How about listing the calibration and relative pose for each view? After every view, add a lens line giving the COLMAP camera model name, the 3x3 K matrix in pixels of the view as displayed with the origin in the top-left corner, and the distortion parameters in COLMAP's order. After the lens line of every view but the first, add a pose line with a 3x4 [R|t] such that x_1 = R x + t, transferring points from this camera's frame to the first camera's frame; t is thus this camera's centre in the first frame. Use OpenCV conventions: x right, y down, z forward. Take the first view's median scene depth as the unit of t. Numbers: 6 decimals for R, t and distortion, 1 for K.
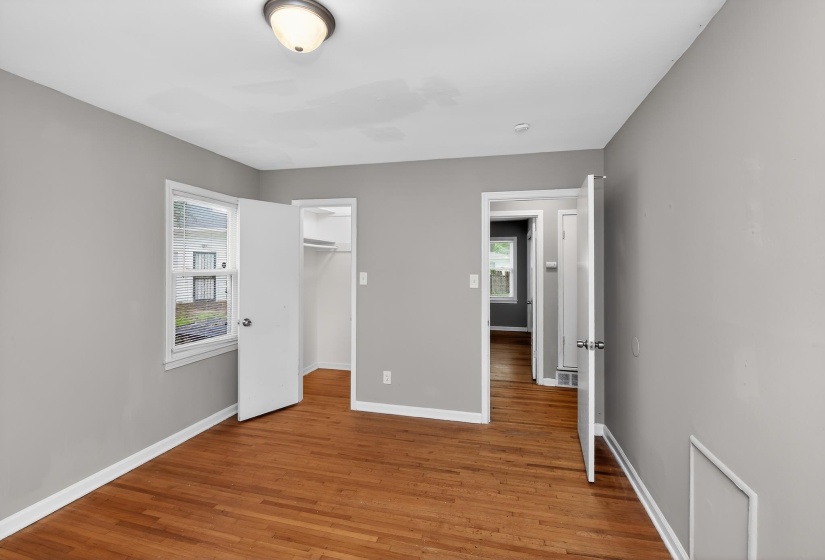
lens RADIAL K [[371.0, 0, 416.9], [0, 371.0, 243.7], [0, 0, 1]] dist [0.001600, -0.009774]
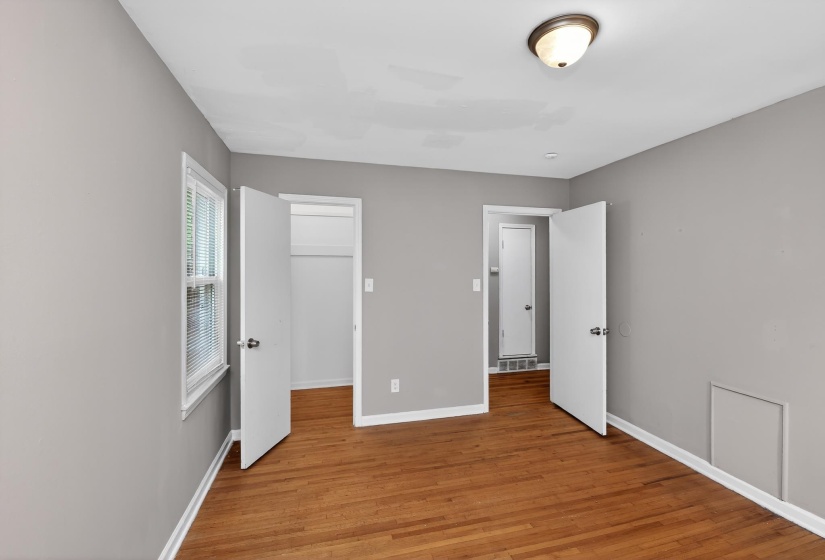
lens RADIAL K [[371.0, 0, 416.9], [0, 371.0, 243.7], [0, 0, 1]] dist [0.001600, -0.009774]
pose [[0.869152, 0.032609, 0.493468, -0.550421], [-0.027594, 0.999467, -0.017445, 0.002117], [-0.493774, 0.001546, 0.869589, 0.127698]]
